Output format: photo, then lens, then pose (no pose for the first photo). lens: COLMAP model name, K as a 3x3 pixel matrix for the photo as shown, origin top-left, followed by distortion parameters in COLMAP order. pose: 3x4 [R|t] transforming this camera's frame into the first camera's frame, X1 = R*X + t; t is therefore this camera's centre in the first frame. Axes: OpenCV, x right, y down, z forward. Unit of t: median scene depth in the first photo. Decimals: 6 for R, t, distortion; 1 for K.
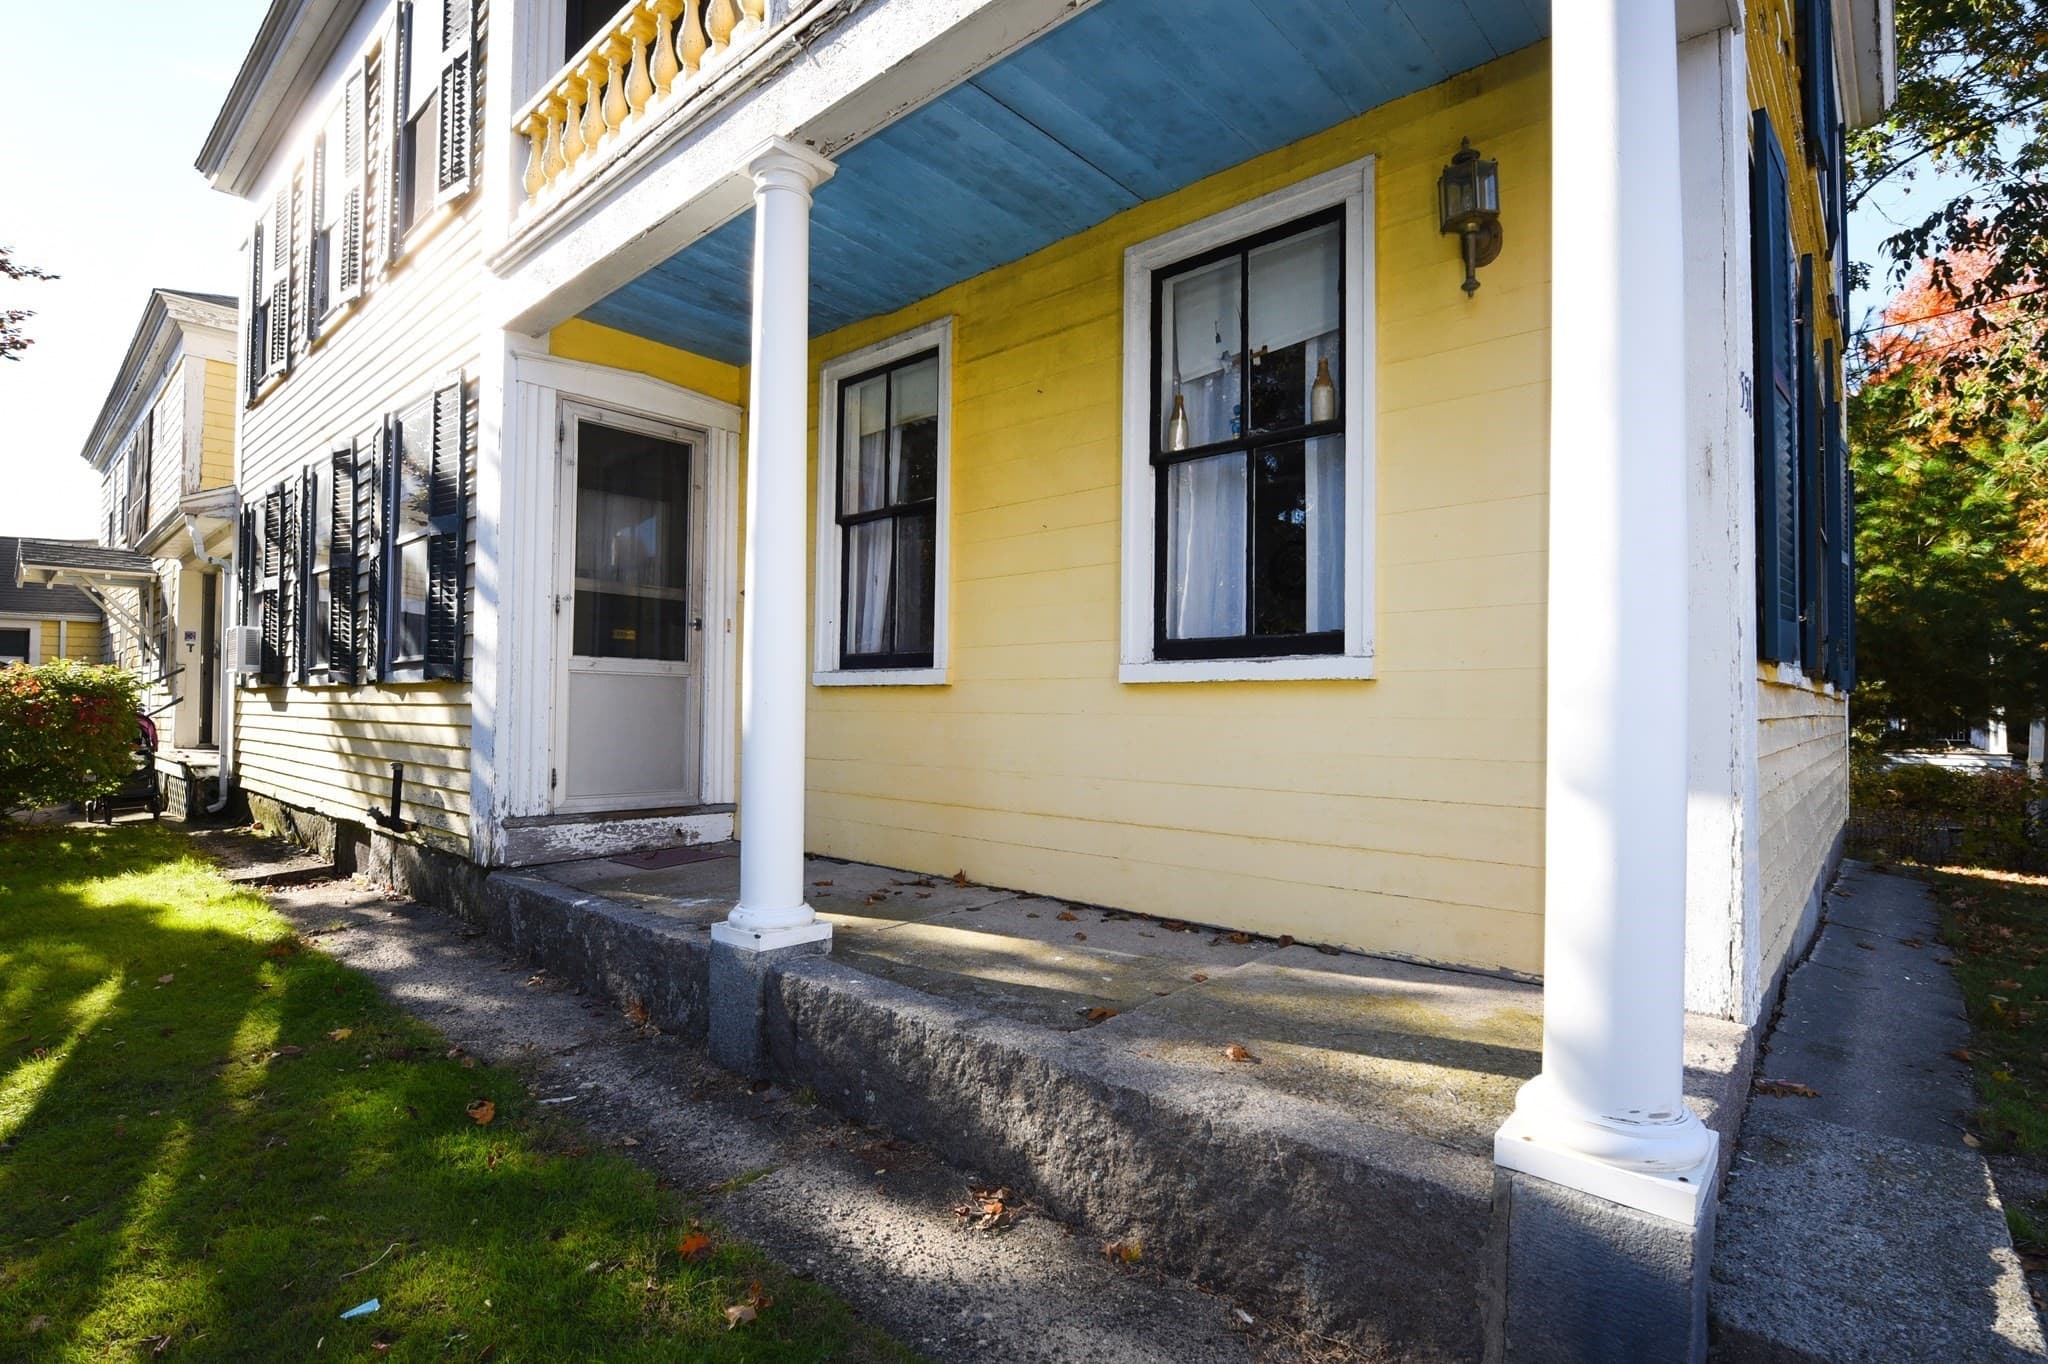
lens RADIAL K [[987.7, 0, 1024.0], [0, 987.7, 682.0], [0, 0, 1]] dist [-0.016544, 0.000031]
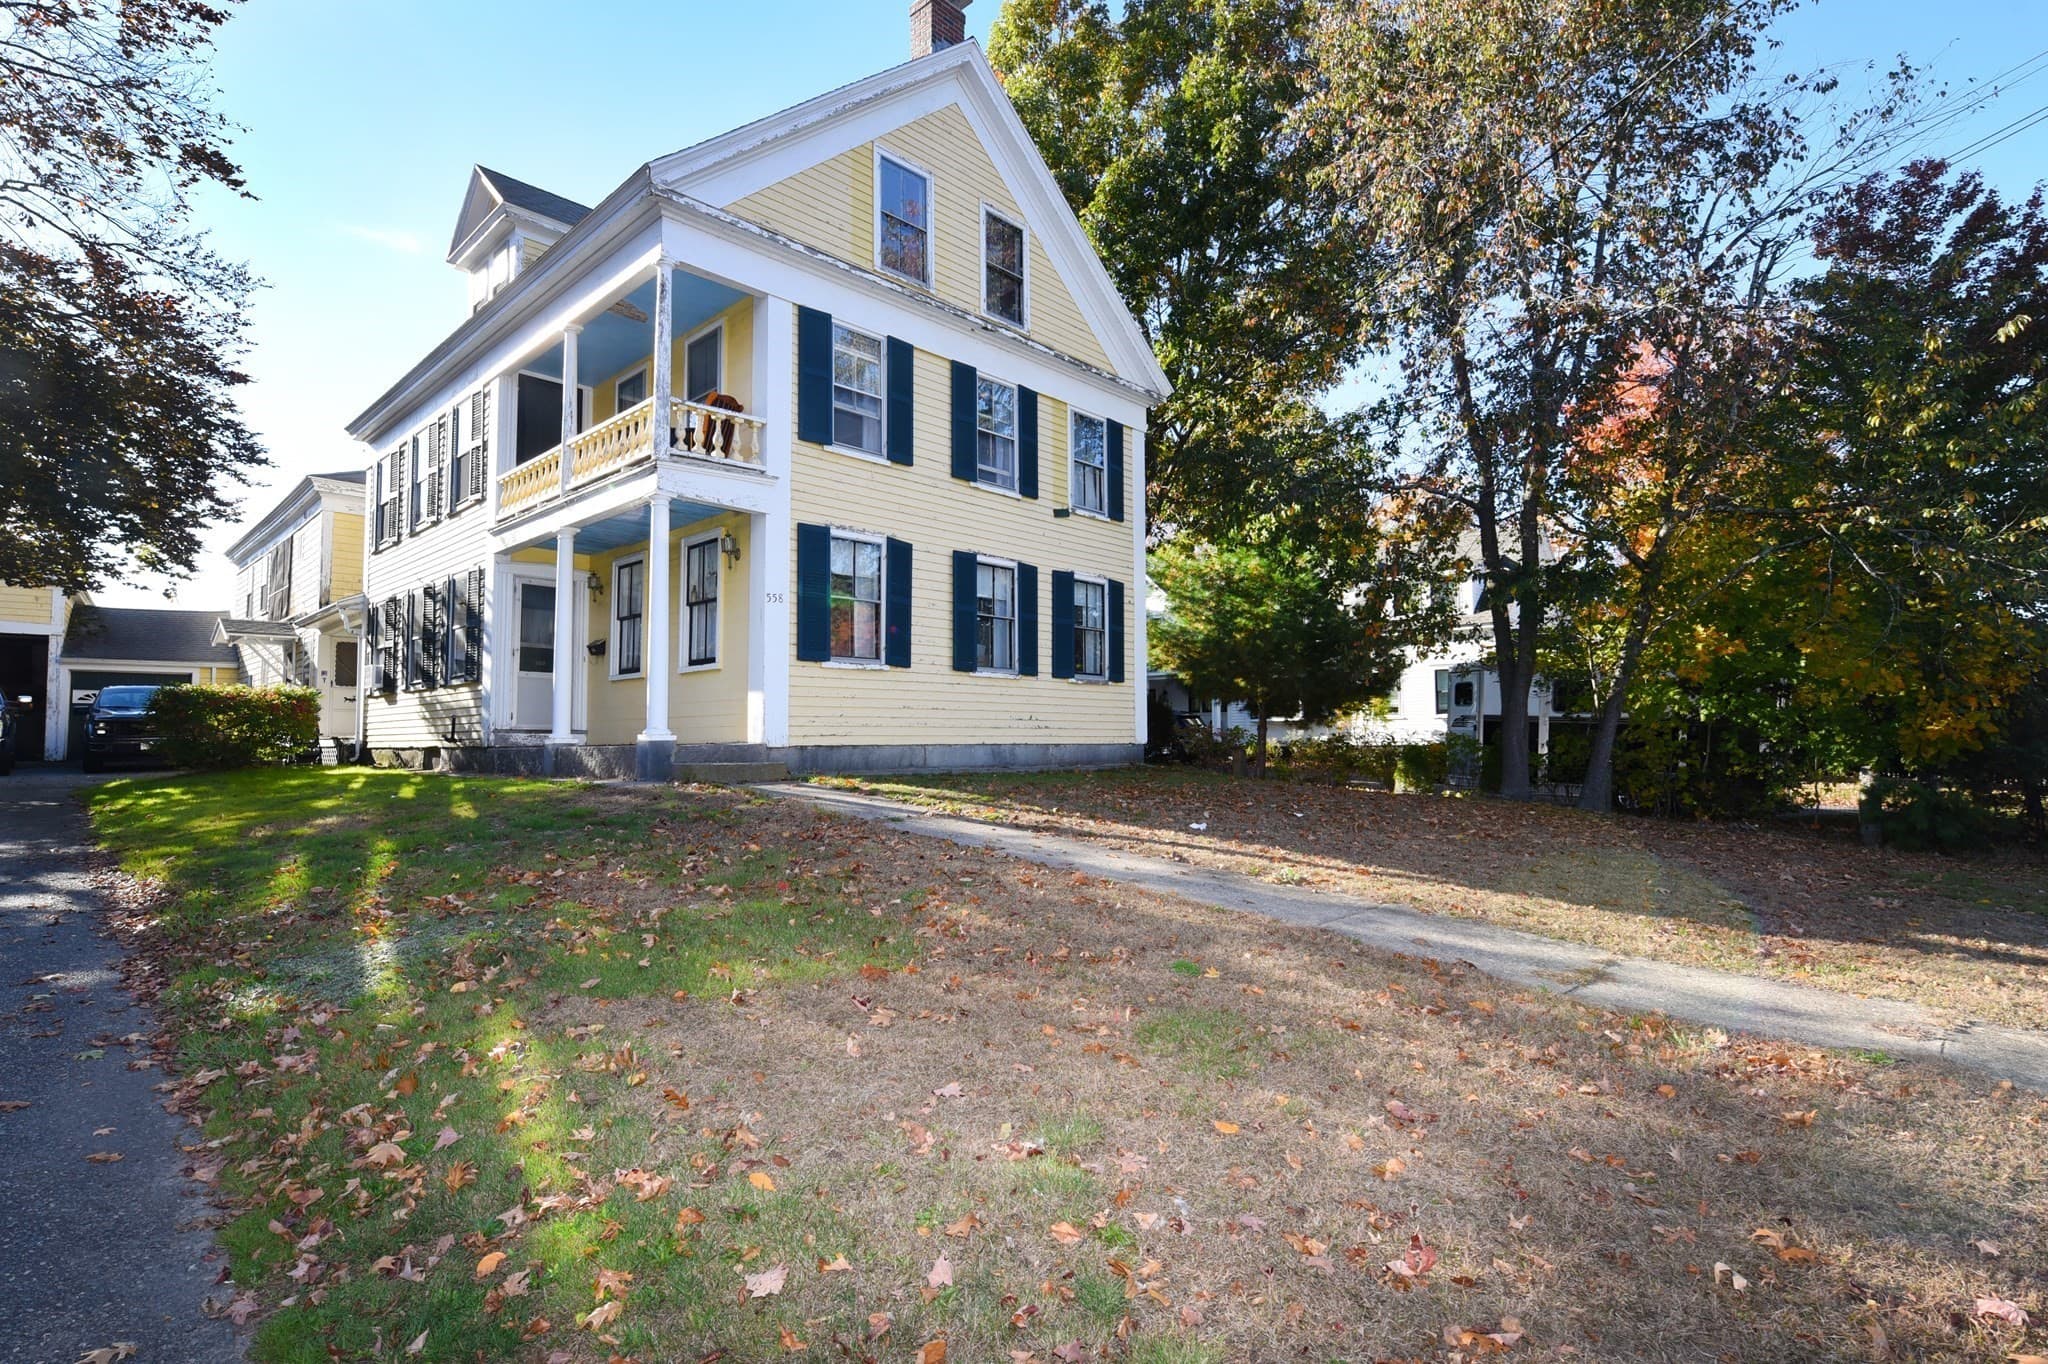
lens RADIAL K [[989.1, 0, 1023.8], [0, 989.1, 655.0], [0, 0, 1]] dist [0.000623, -0.000026]
pose [[0.999374, -0.024670, -0.025349, 0.734813], [0.023153, 0.998021, -0.058469, 0.089230], [0.026741, 0.057845, 0.997967, -1.235465]]
